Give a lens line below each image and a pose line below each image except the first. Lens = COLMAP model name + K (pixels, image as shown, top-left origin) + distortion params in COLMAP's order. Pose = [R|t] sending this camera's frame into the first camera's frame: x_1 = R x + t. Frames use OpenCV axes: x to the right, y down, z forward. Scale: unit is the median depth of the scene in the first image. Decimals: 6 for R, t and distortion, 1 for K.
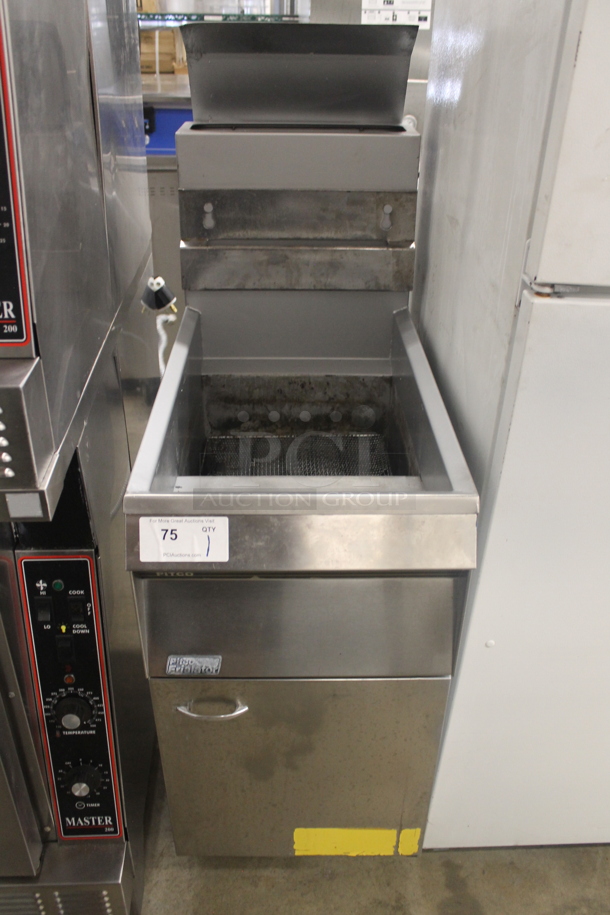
lens RADIAL K [[768.1, 0, 289.0], [0, 768.1, 470.1], [0, 0, 1]] dist [-0.120551, 0.072057]
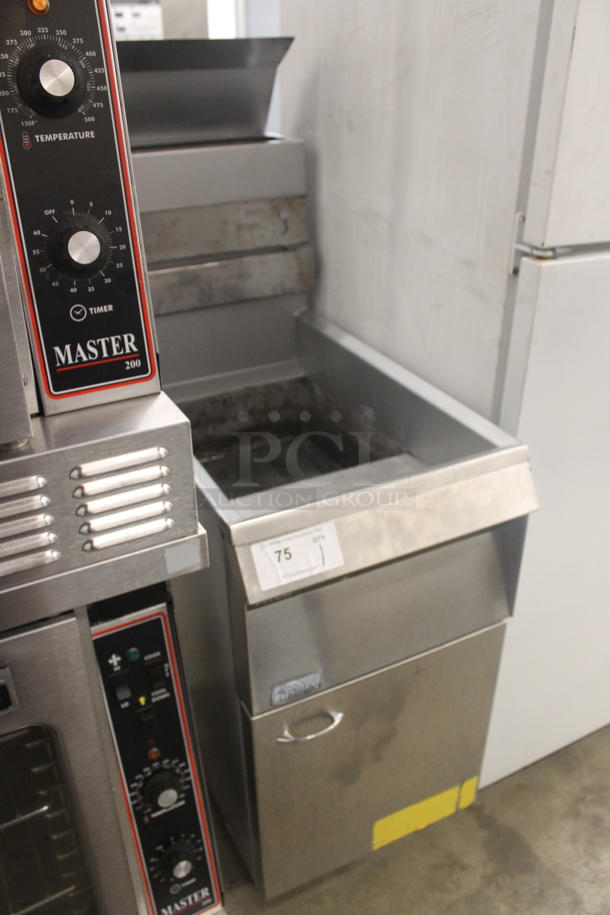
lens RADIAL K [[768.1, 0, 286.1], [0, 768.1, 479.3], [0, 0, 1]] dist [-0.120551, 0.072057]
pose [[0.901610, -0.235686, 0.362699, -0.319550], [0.244394, 0.969417, 0.022416, -0.018849], [-0.356890, 0.068431, 0.931637, 0.064185]]
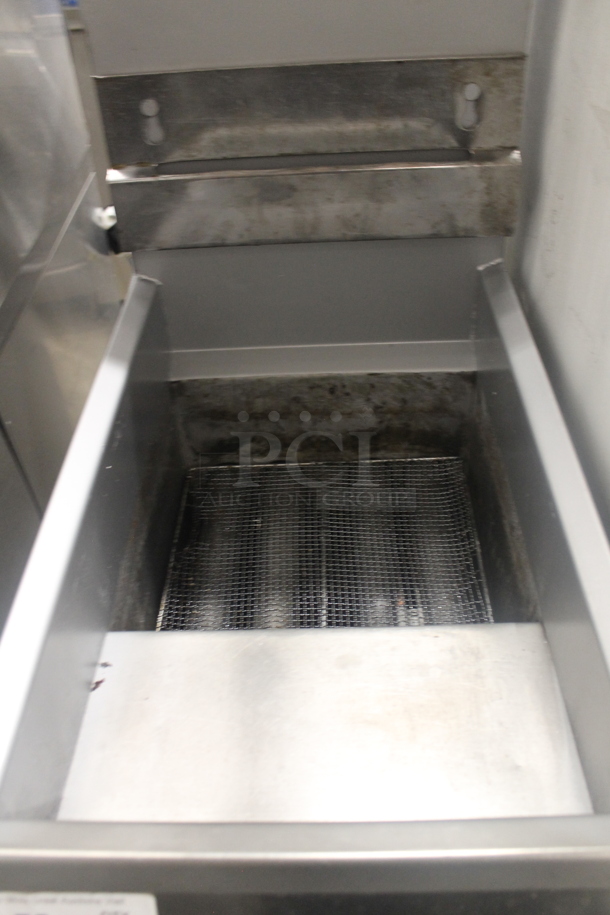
lens RADIAL K [[768.1, 0, 300.8], [0, 768.1, 461.6], [0, 0, 1]] dist [-0.120551, 0.072057]
pose [[0.998055, -0.032649, -0.053105, 0.026204], [0.041240, 0.984630, 0.169715, -0.175277], [0.046748, -0.171575, 0.984061, 0.409136]]
